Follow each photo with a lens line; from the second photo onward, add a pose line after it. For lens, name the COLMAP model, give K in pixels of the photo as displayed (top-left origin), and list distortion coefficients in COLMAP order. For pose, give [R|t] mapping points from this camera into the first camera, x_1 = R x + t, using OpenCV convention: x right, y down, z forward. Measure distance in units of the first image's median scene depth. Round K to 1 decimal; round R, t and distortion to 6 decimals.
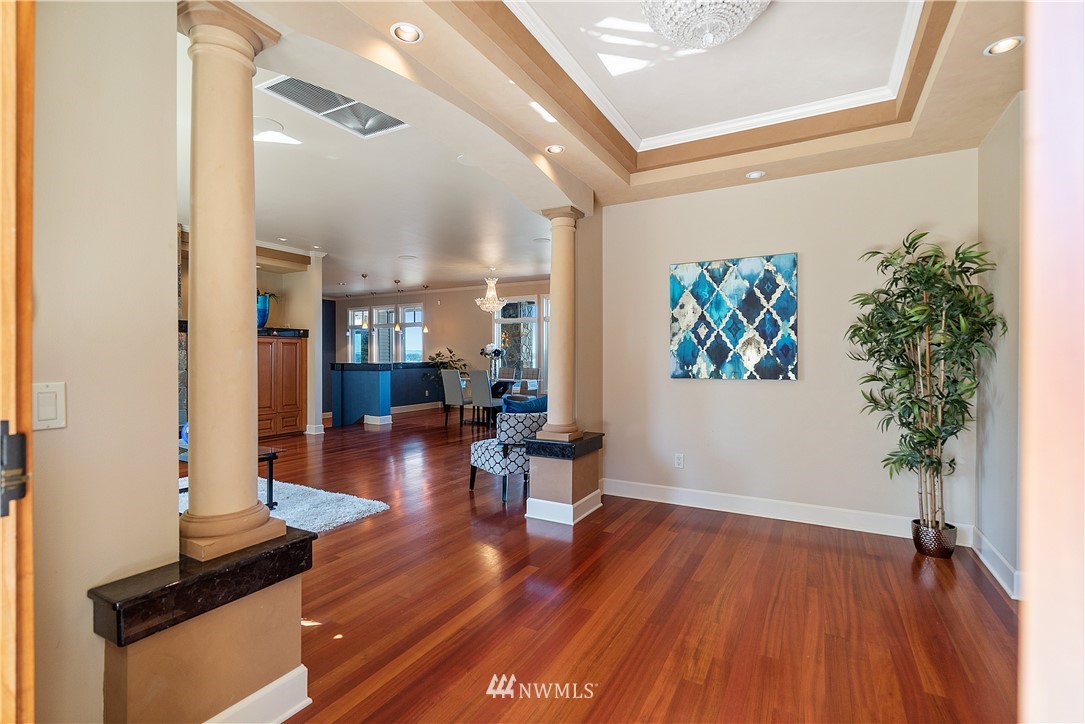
lens RADIAL K [[497.0, 0, 532.2], [0, 497.0, 363.2], [0, 0, 1]] dist [-0.008373, 0.002555]
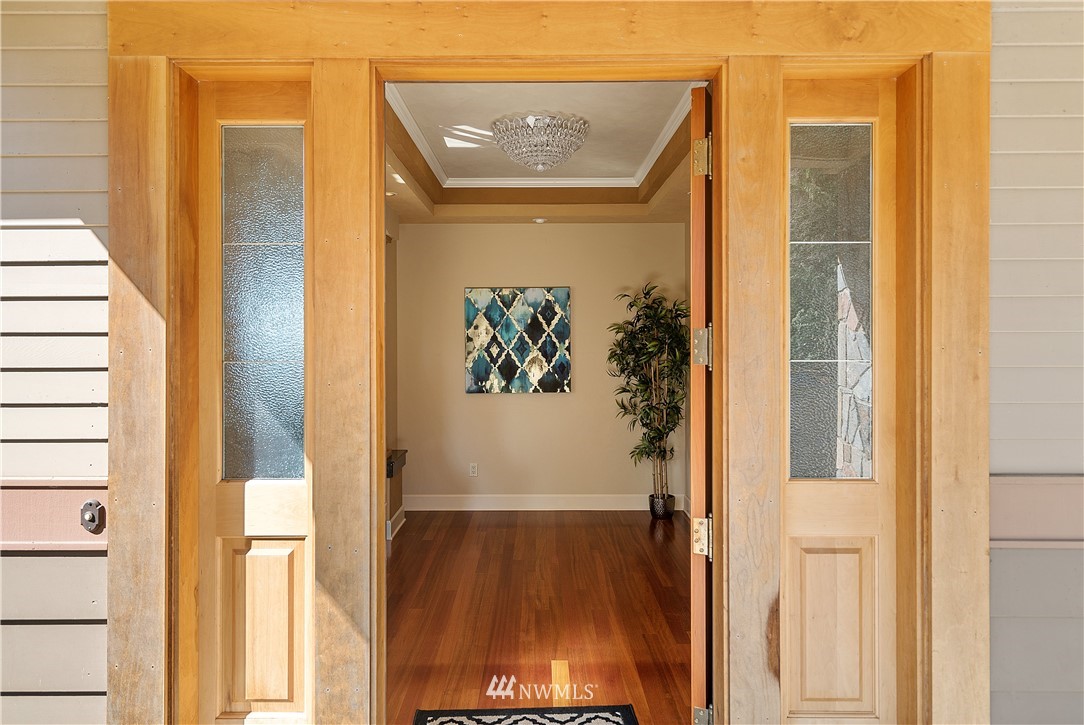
lens RADIAL K [[678.4, 0, 543.8], [0, 678.4, 353.7], [0, 0, 1]] dist [0.003892, 0.000051]
pose [[0.864351, -0.012645, 0.502730, -0.385888], [0.009481, 0.999916, 0.008849, -0.083427], [-0.502799, -0.002883, 0.864398, -0.431009]]
